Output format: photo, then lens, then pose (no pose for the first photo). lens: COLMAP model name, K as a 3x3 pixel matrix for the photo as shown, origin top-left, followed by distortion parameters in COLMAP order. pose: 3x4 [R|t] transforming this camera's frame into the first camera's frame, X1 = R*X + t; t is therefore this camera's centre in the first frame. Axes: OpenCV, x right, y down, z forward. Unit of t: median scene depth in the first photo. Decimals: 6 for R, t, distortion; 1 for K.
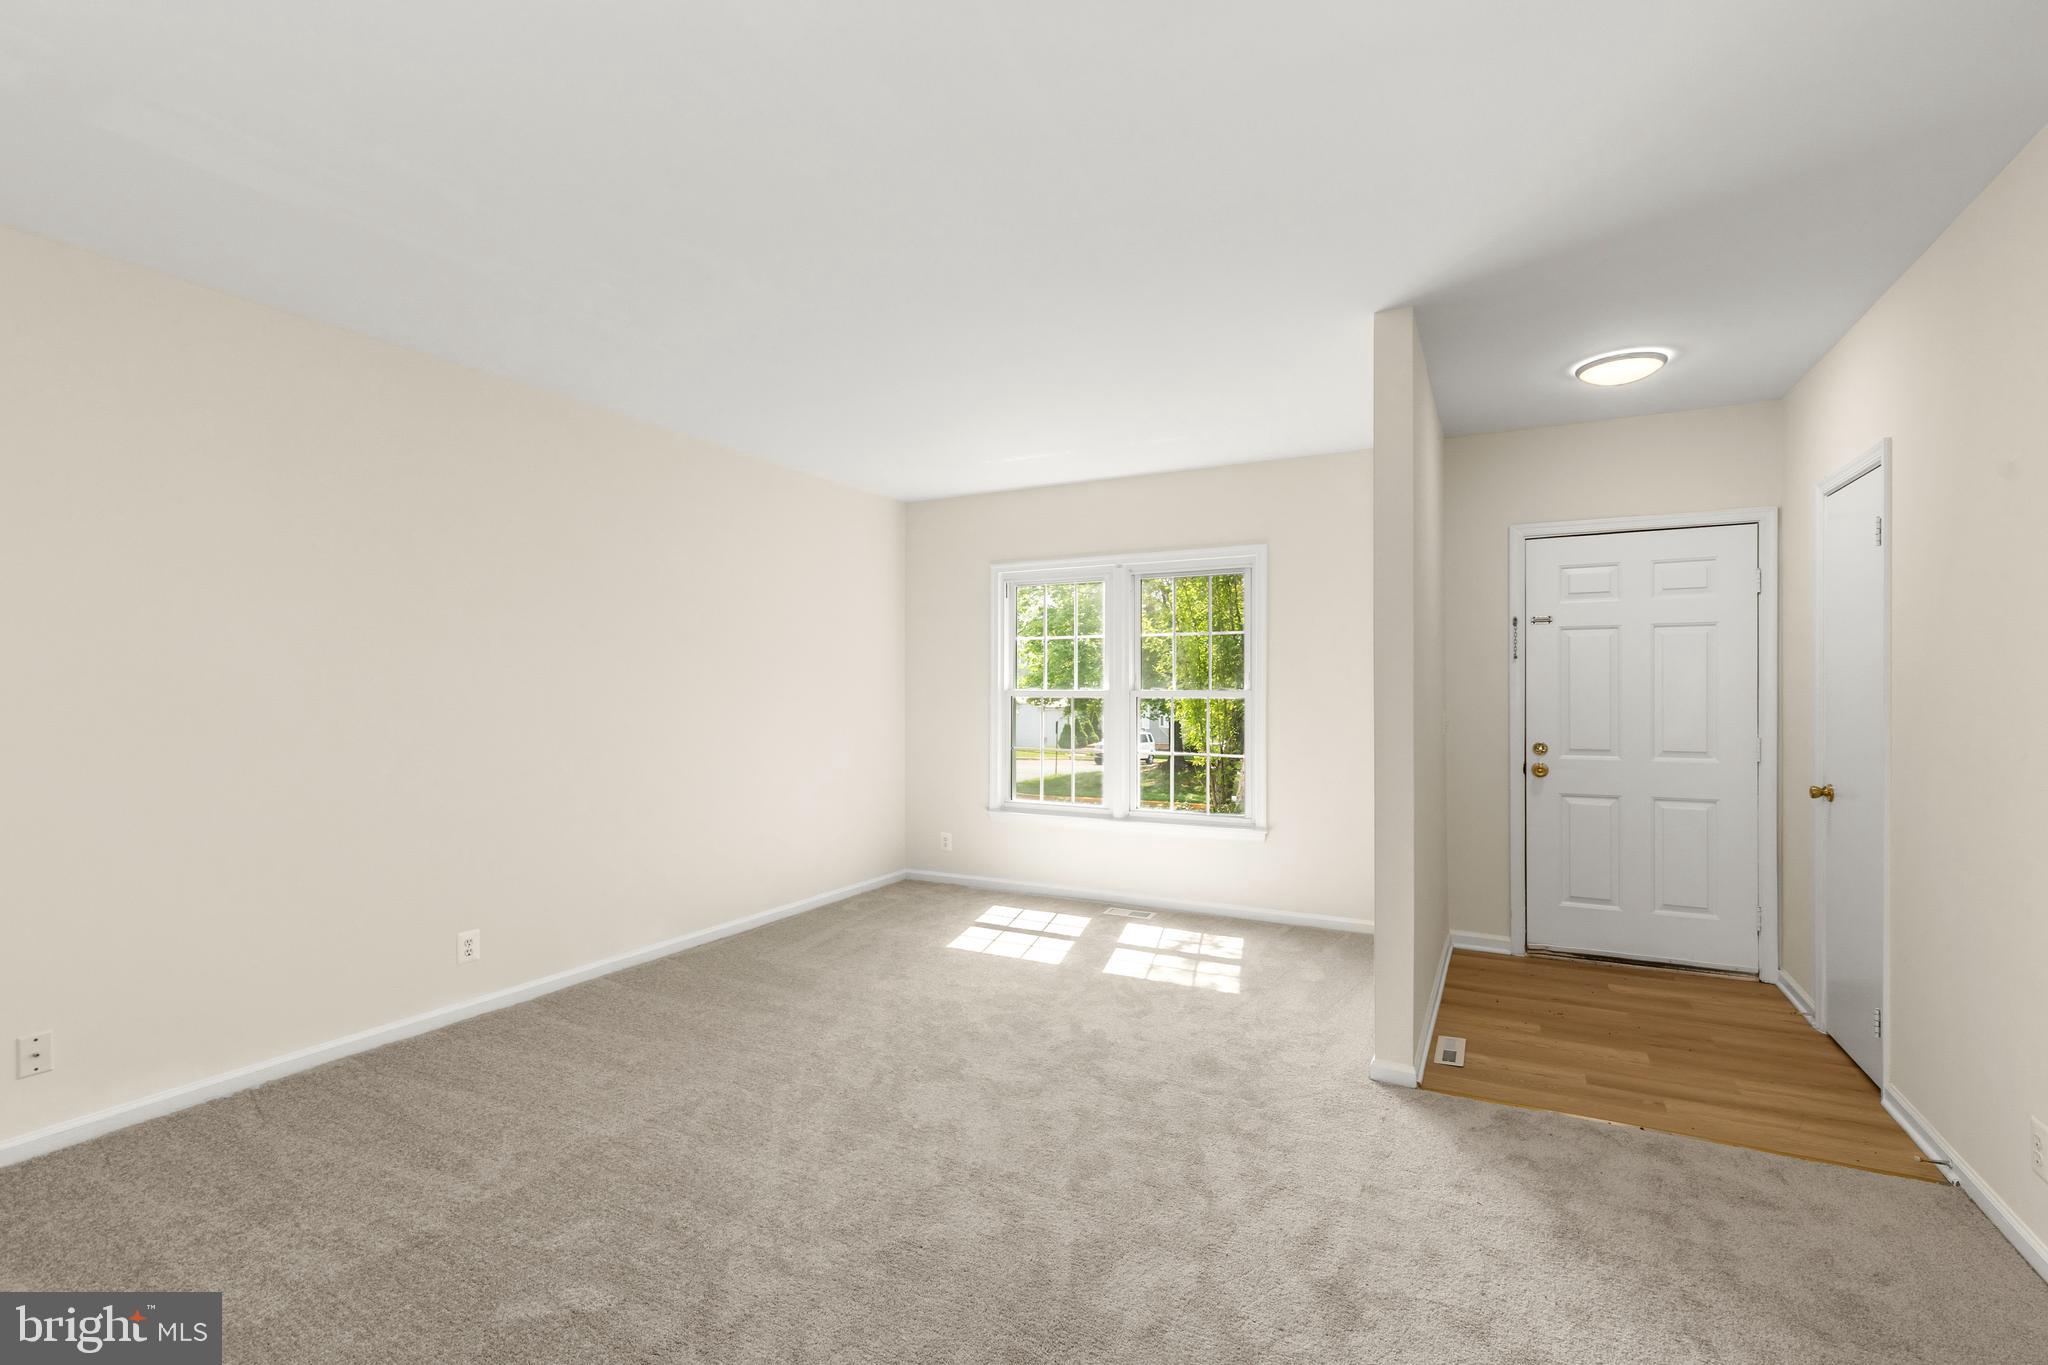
lens RADIAL K [[923.4, 0, 1029.2], [0, 923.4, 683.3], [0, 0, 1]] dist [0.006750, -0.001416]
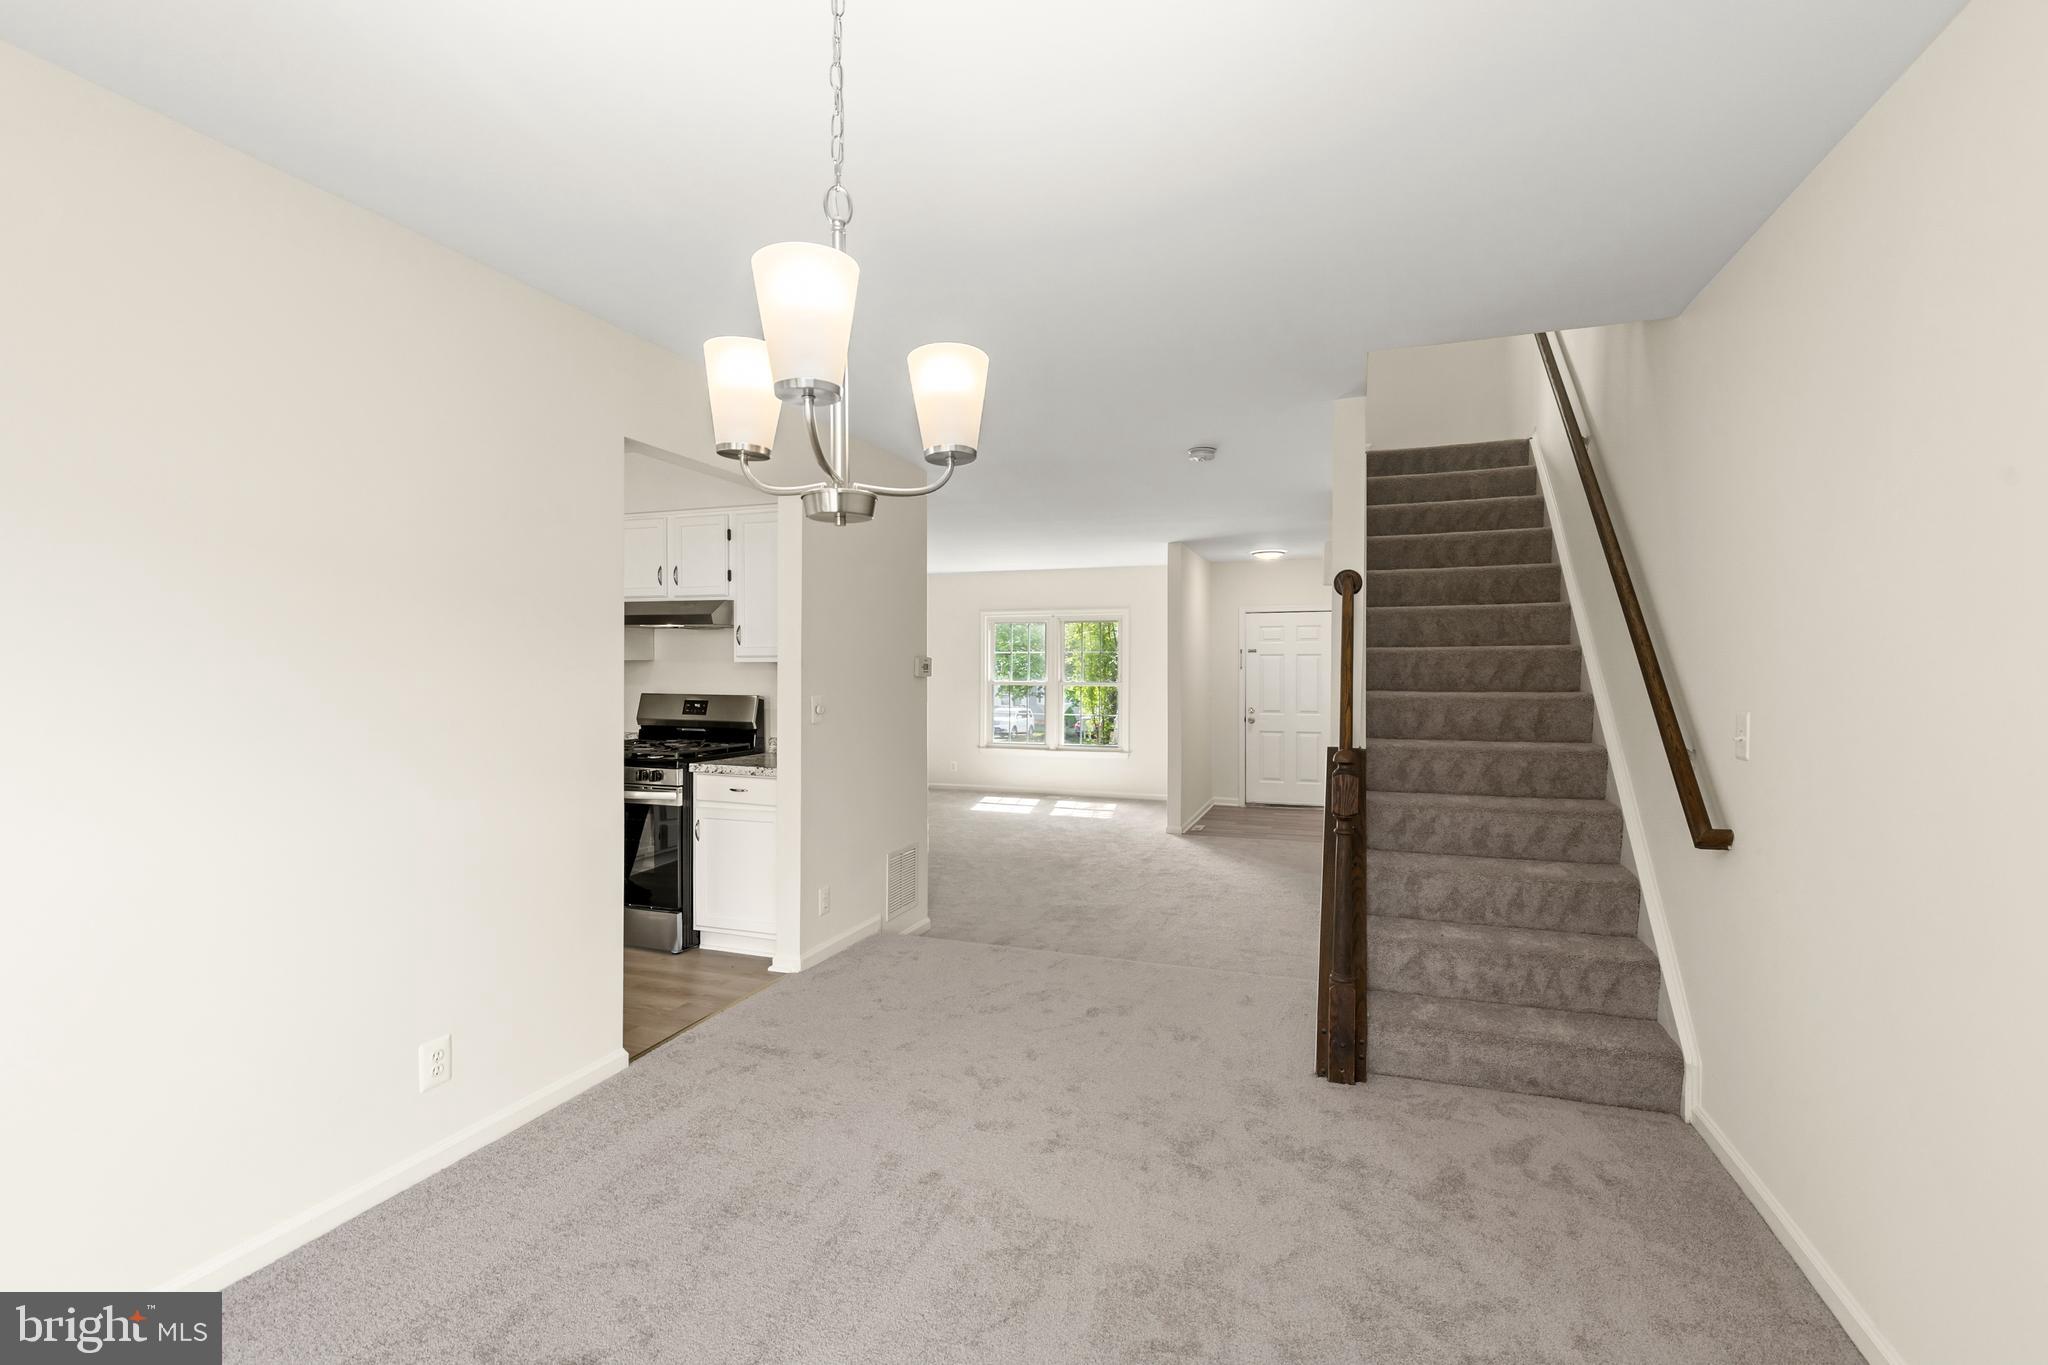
lens RADIAL K [[923.4, 0, 1014.9], [0, 923.4, 679.9], [0, 0, 1]] dist [0.006750, -0.001416]
pose [[0.992415, 0.003416, 0.122882, -0.255673], [-0.005026, 0.999906, 0.012792, -0.024317], [-0.122827, -0.013313, 0.992339, -1.045152]]
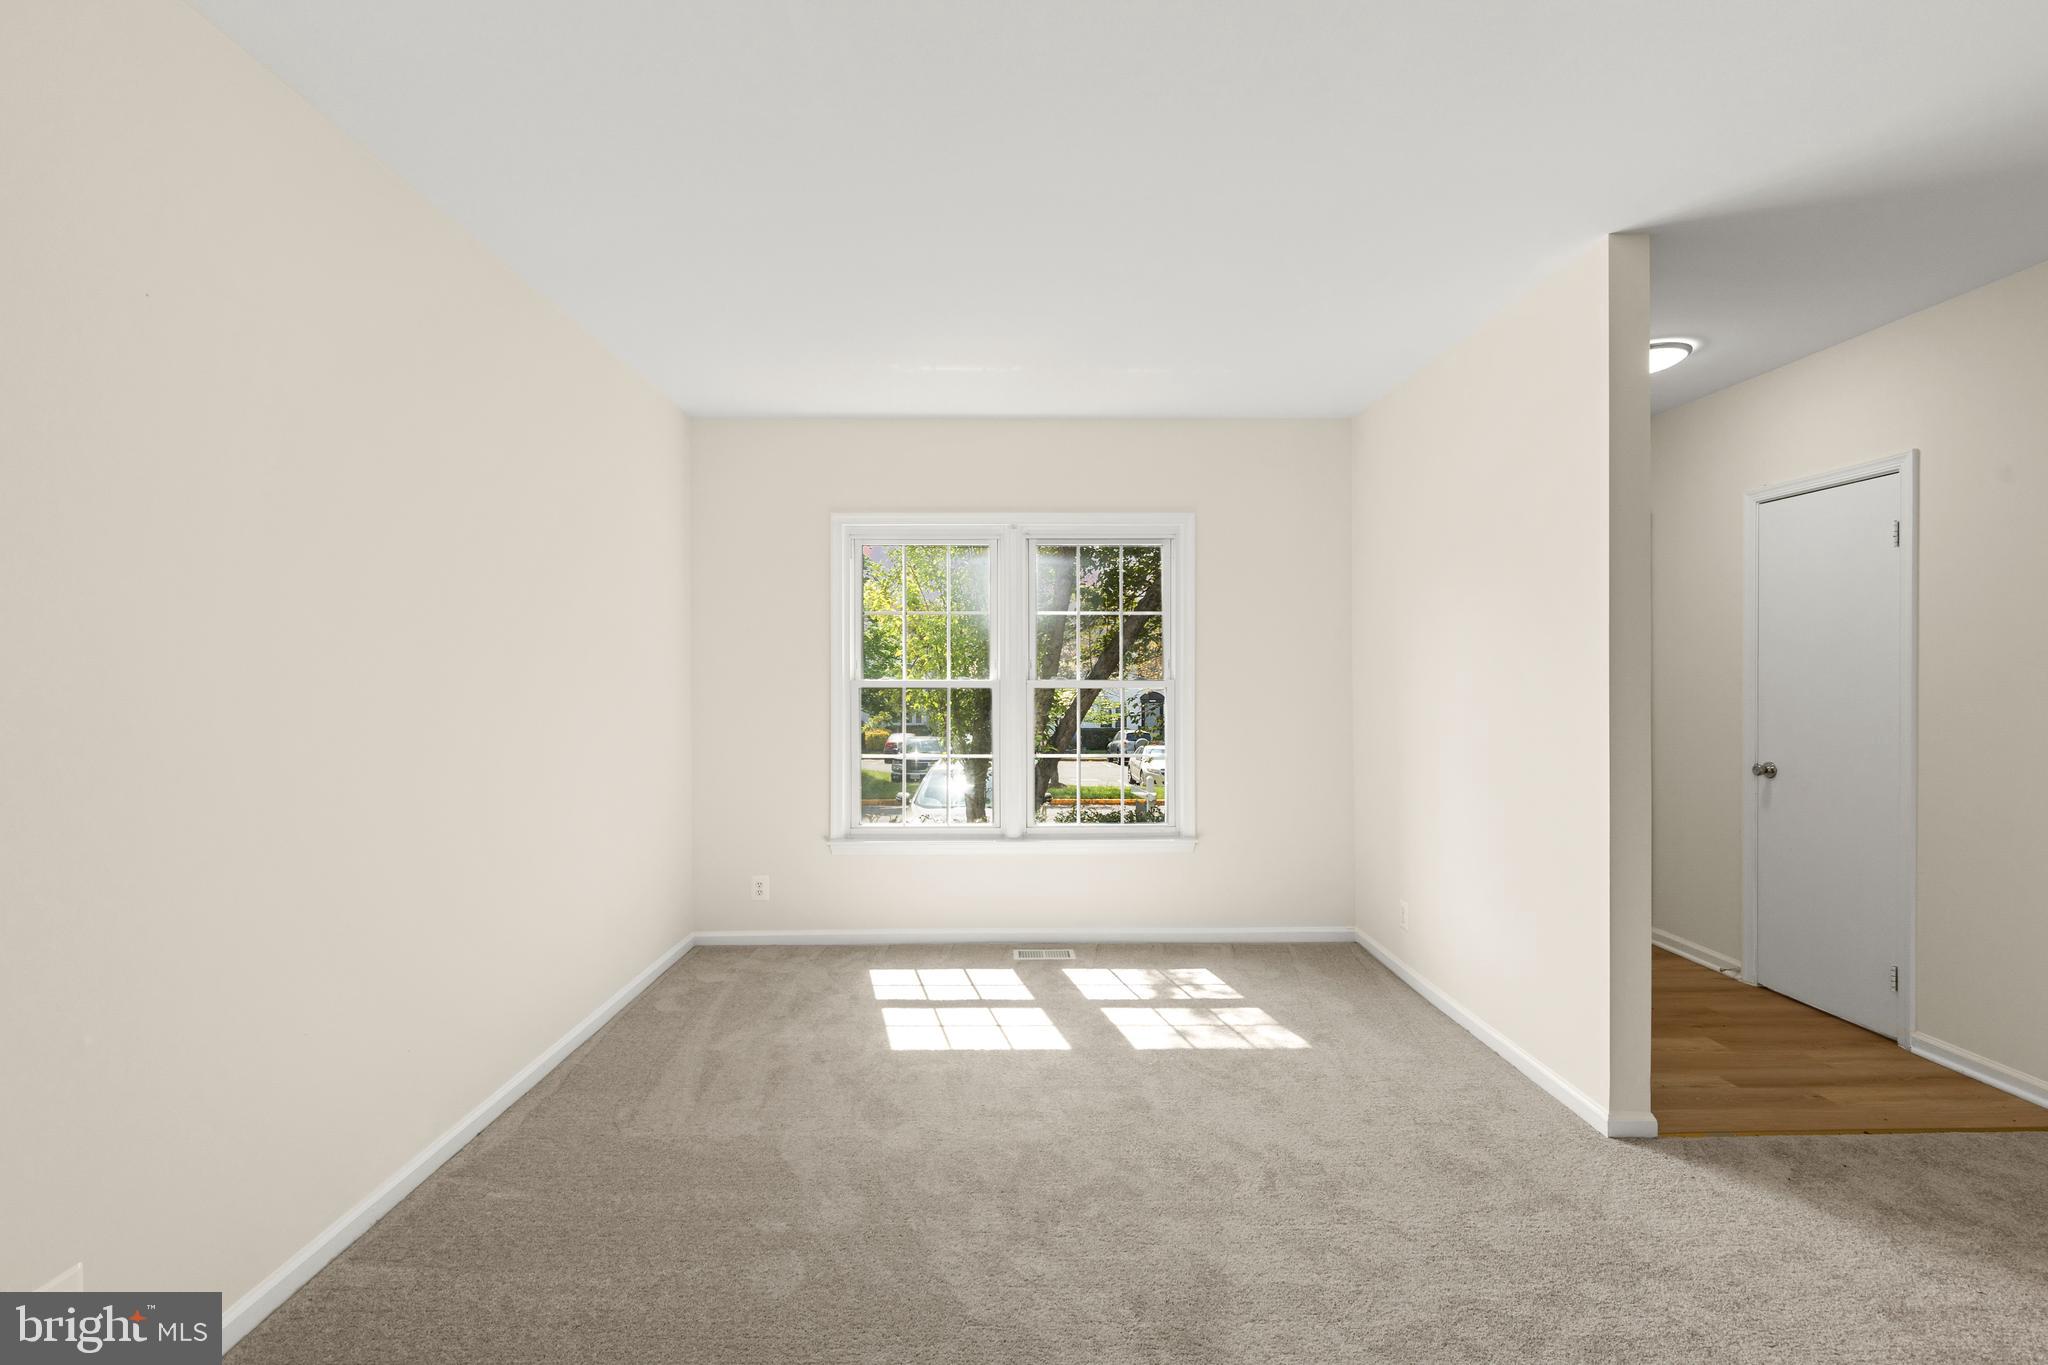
lens RADIAL K [[923.4, 0, 1035.3], [0, 923.4, 680.0], [0, 0, 1]] dist [0.006750, -0.001416]
pose [[0.875013, -0.004820, 0.484075, -0.334835], [-0.000508, 0.999941, 0.010875, -0.001548], [-0.484099, -0.009762, 0.874959, 0.340996]]
